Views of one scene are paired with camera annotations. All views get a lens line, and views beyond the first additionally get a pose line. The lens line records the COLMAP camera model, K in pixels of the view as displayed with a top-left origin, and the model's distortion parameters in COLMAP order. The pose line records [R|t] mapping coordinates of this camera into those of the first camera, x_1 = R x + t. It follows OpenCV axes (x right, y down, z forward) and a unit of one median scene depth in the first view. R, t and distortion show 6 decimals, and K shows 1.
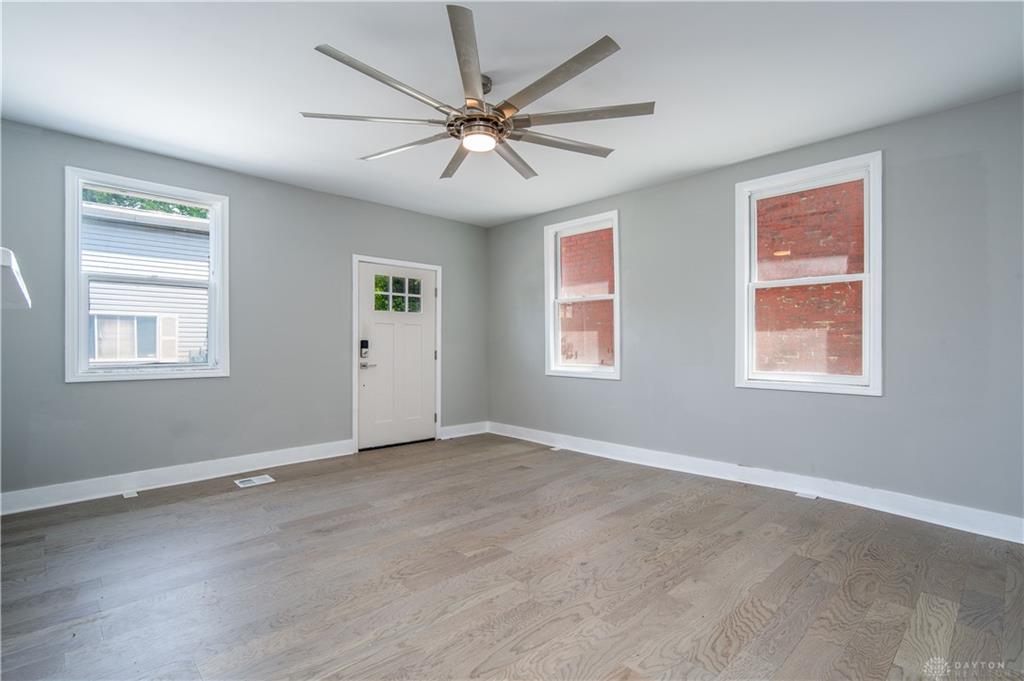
lens RADIAL K [[489.3, 0, 510.9], [0, 489.3, 343.4], [0, 0, 1]] dist [-0.001649, -0.000221]
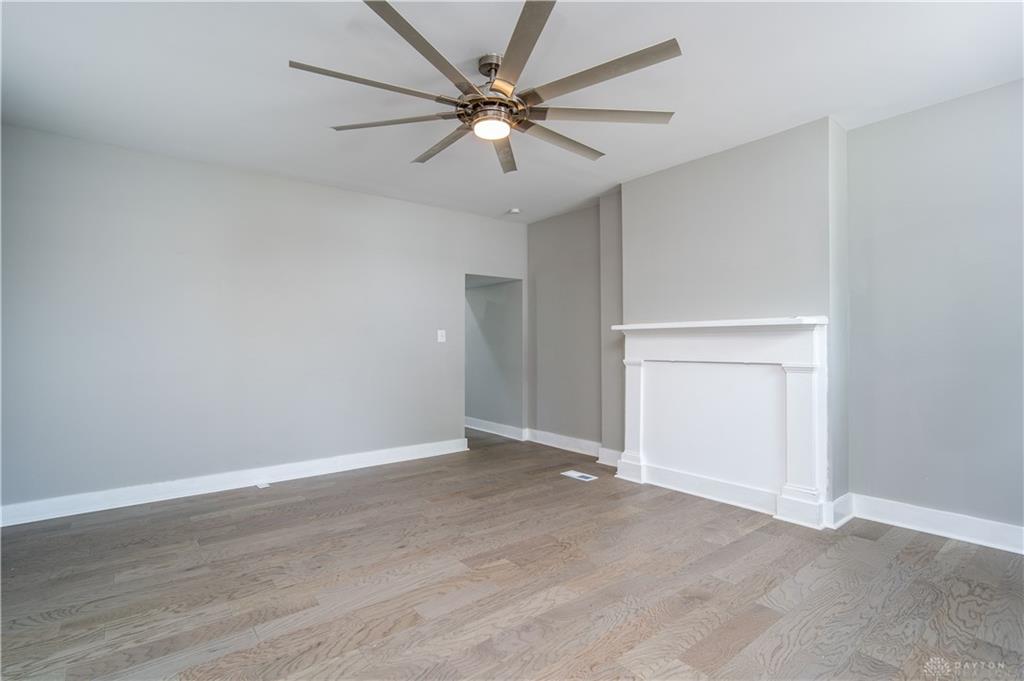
lens RADIAL K [[489.3, 0, 510.9], [0, 489.3, 343.4], [0, 0, 1]] dist [-0.001649, -0.000221]
pose [[-0.996189, 0.002240, 0.087187, -0.181470], [0.001871, 0.999989, -0.004319, -0.005963], [-0.087196, -0.004140, -0.996183, 1.932474]]
